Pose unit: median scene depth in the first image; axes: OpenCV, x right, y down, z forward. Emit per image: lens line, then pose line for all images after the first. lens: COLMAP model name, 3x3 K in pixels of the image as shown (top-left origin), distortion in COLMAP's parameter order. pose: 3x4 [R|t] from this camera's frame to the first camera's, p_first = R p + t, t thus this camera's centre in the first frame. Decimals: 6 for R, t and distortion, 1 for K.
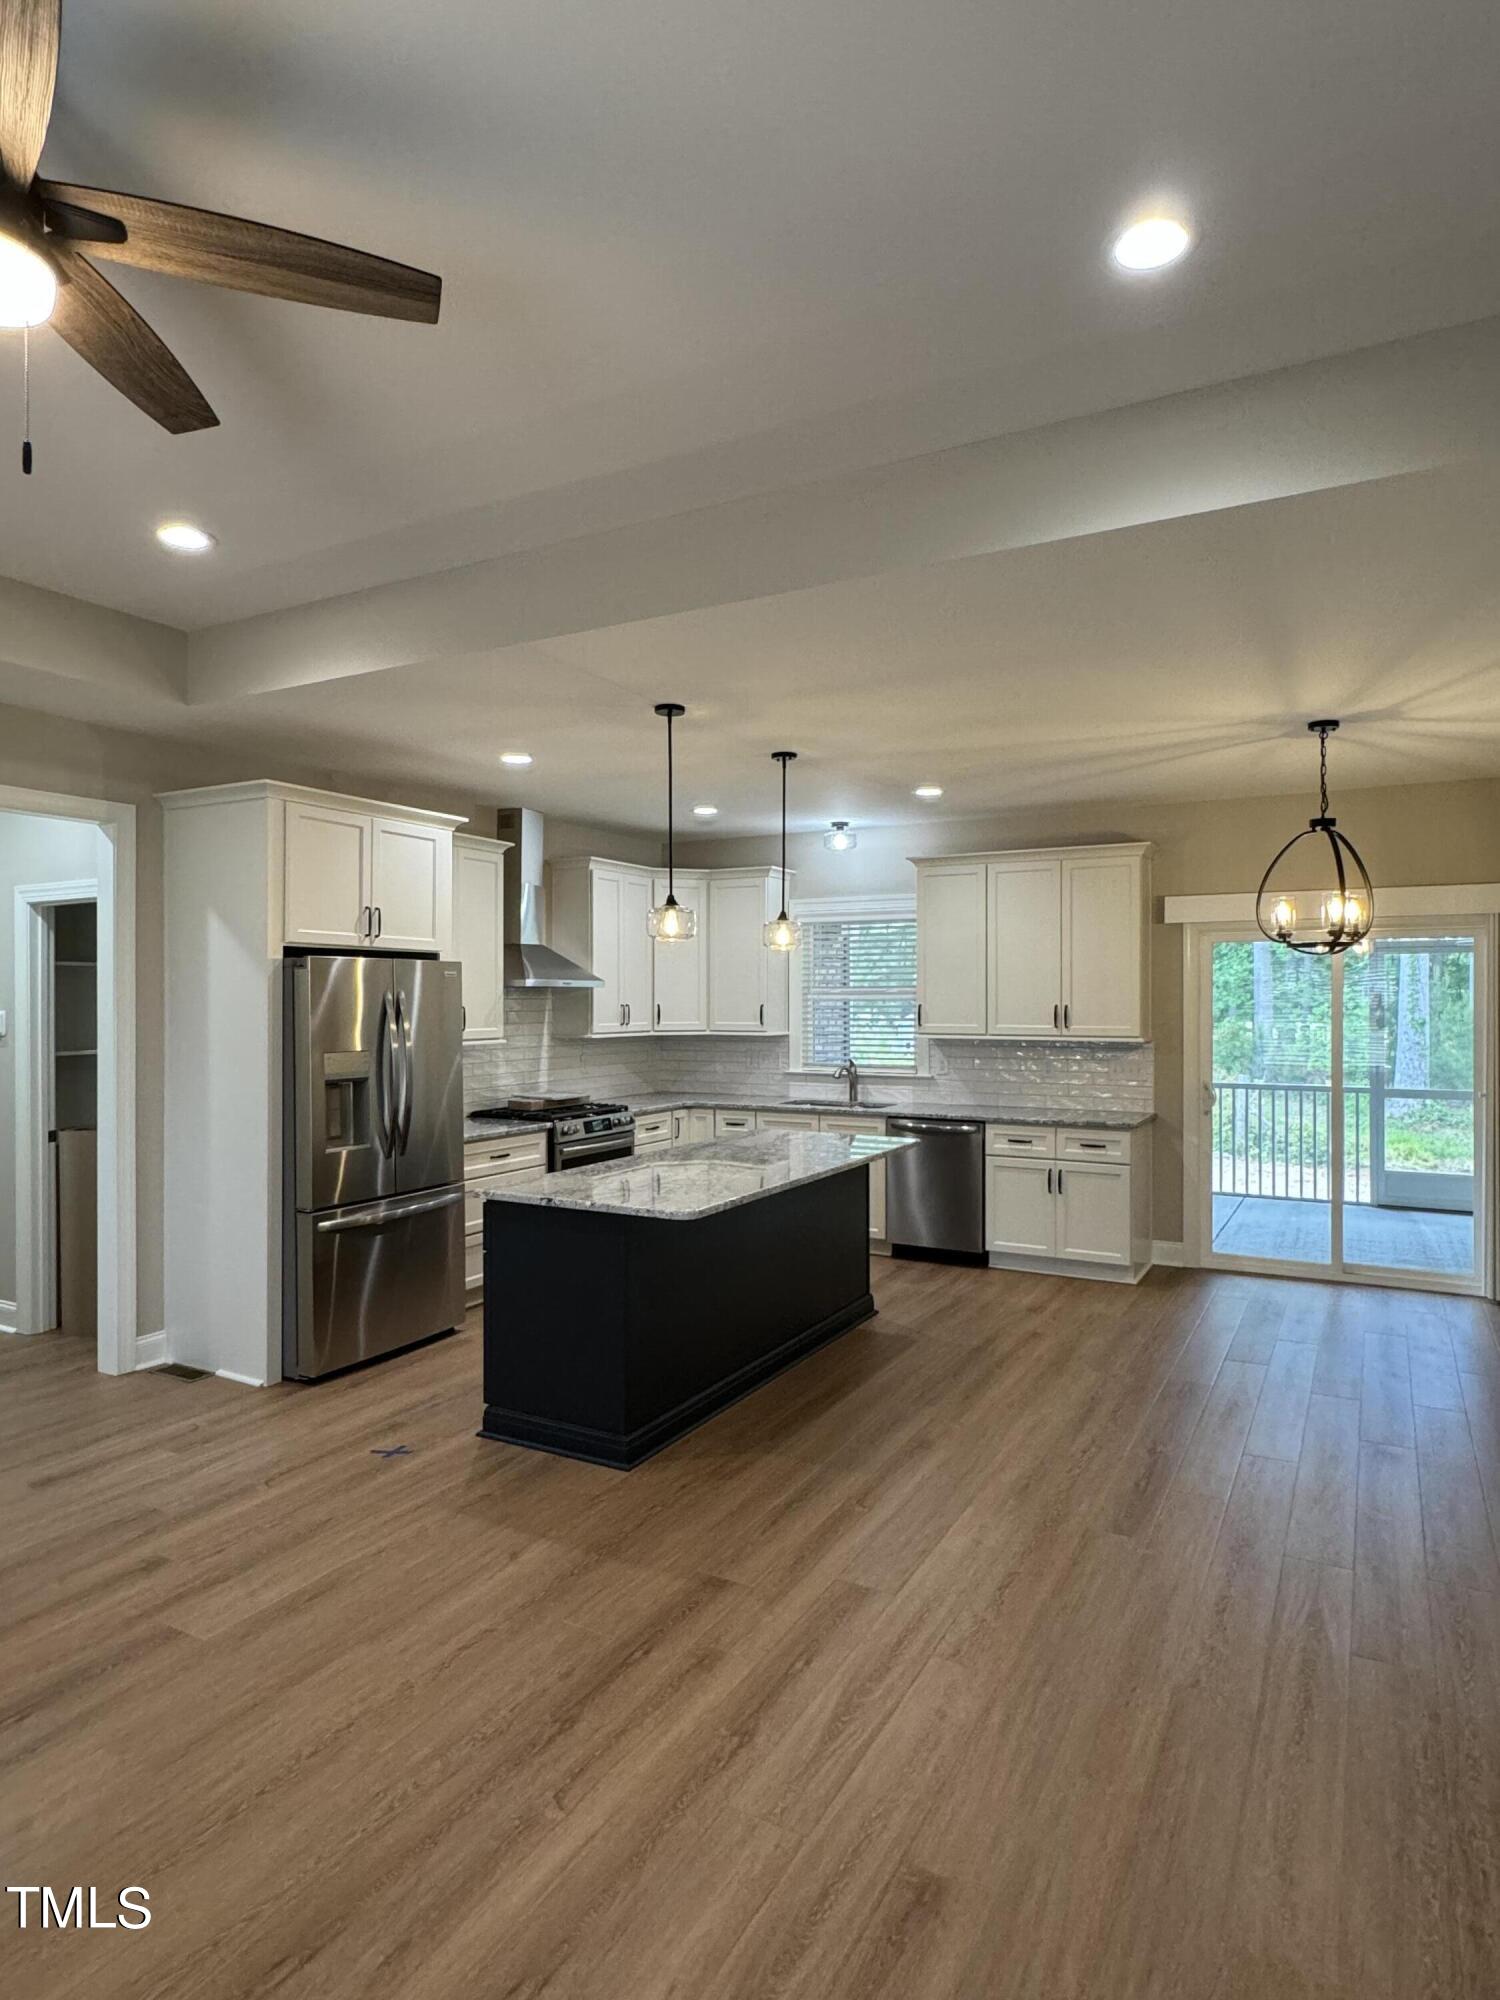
lens RADIAL K [[1155.8, 0, 747.9], [0, 1155.8, 995.9], [0, 0, 1]] dist [-0.001760, 0.002856]
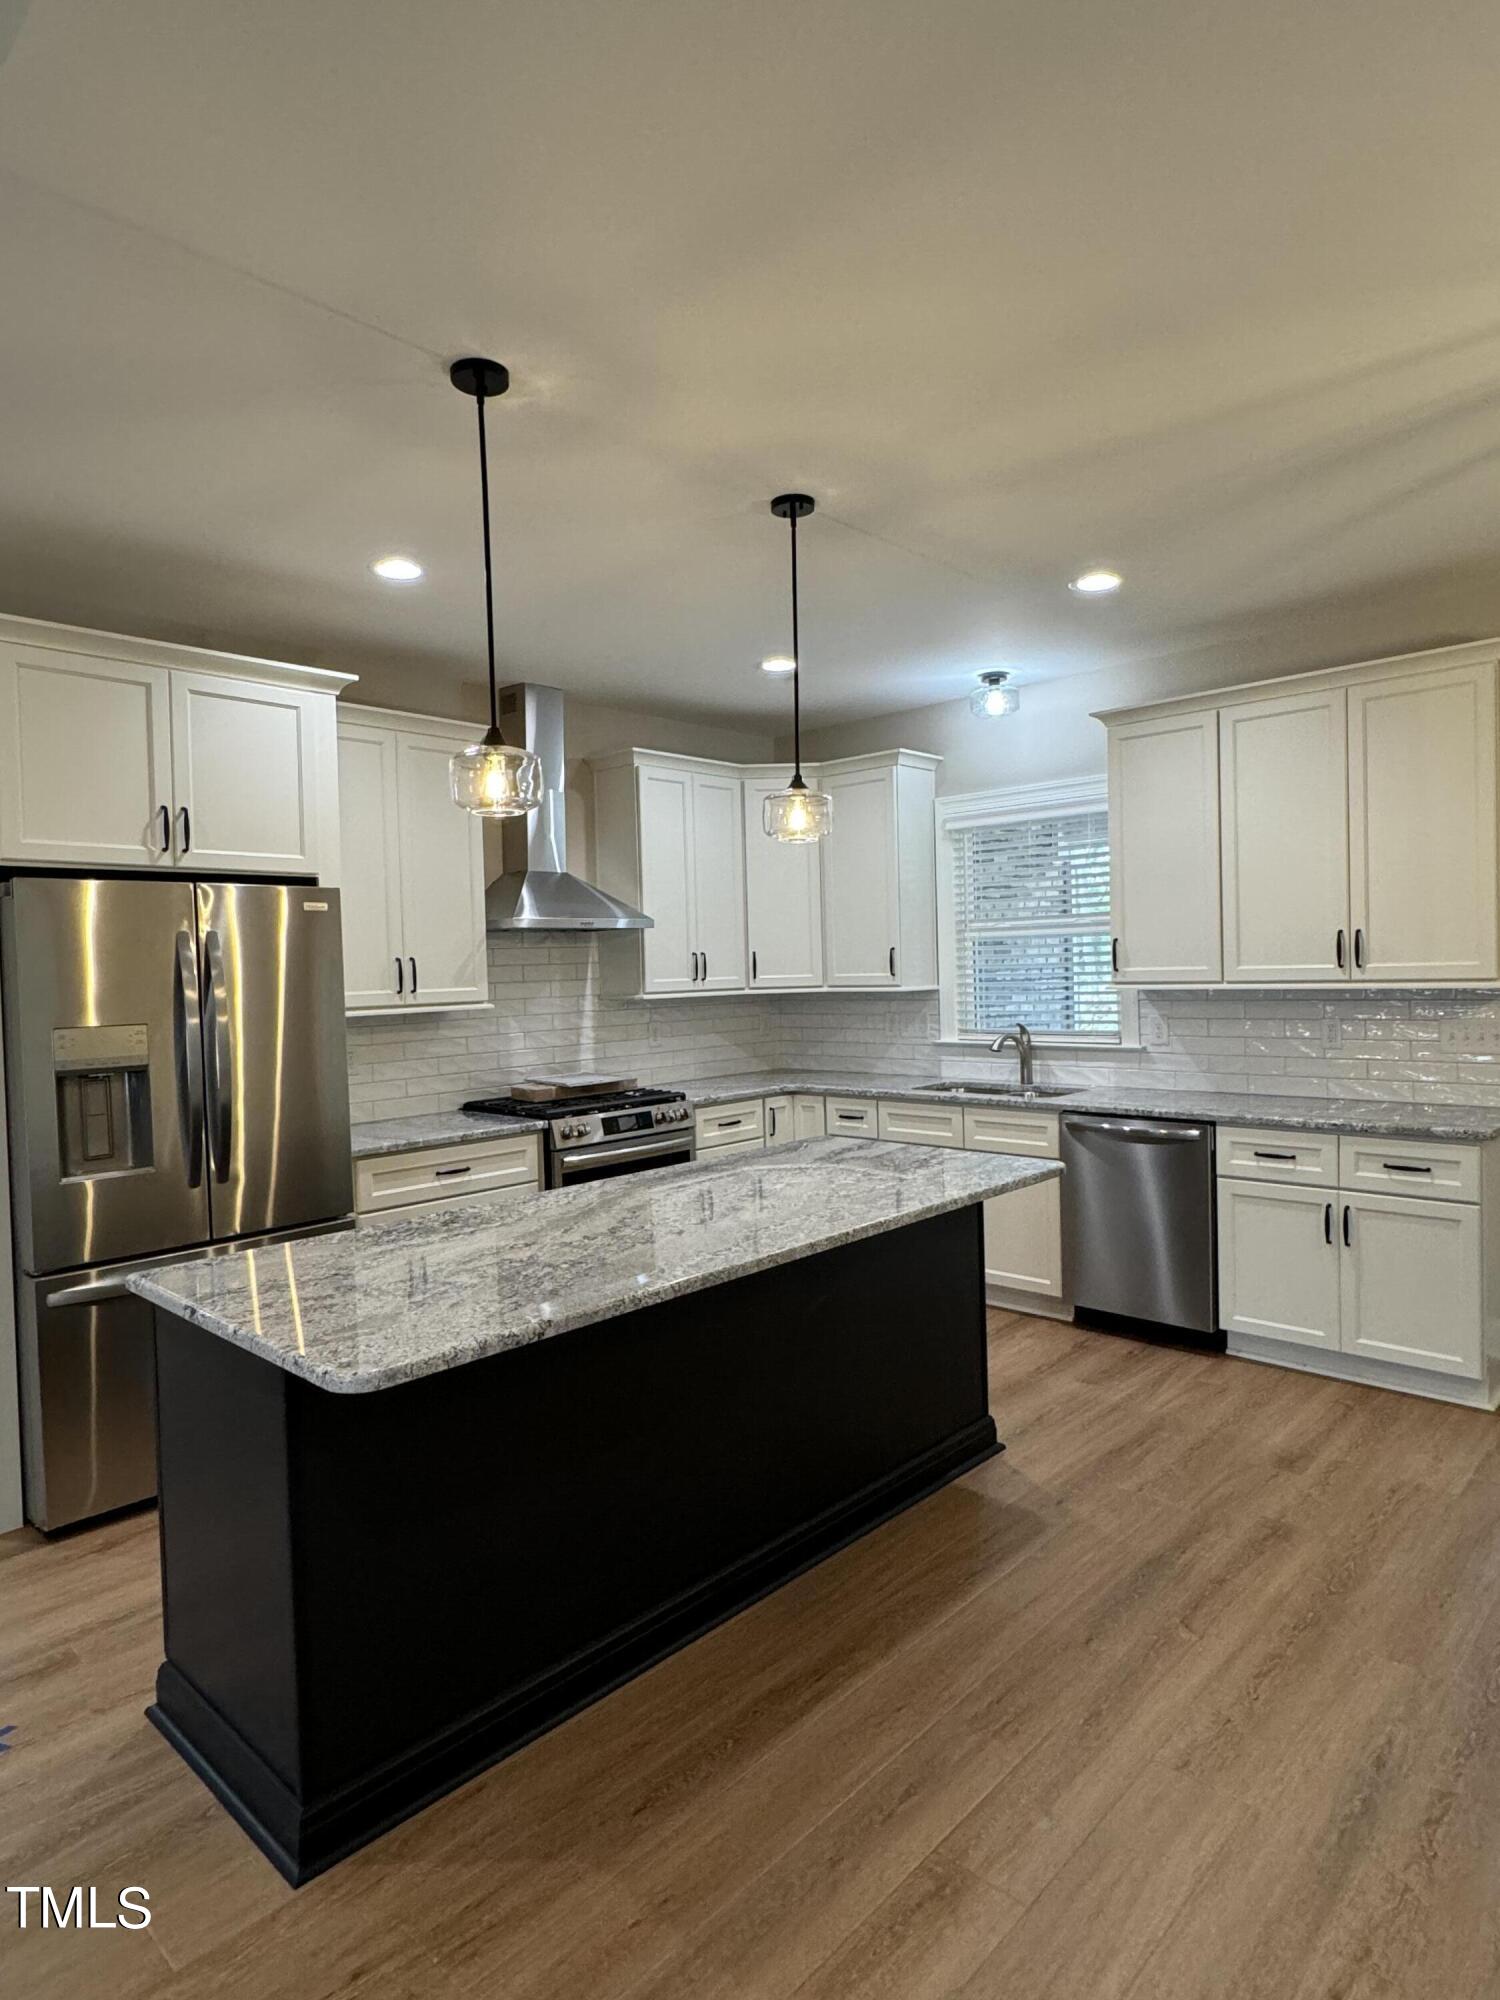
lens RADIAL K [[1155.8, 0, 743.5], [0, 1155.8, 992.9], [0, 0, 1]] dist [-0.001760, 0.002856]
pose [[0.966455, -0.020553, -0.256012, 0.124691], [0.028108, 0.999270, 0.025885, 0.017202], [0.255293, -0.032213, 0.966327, 0.351170]]
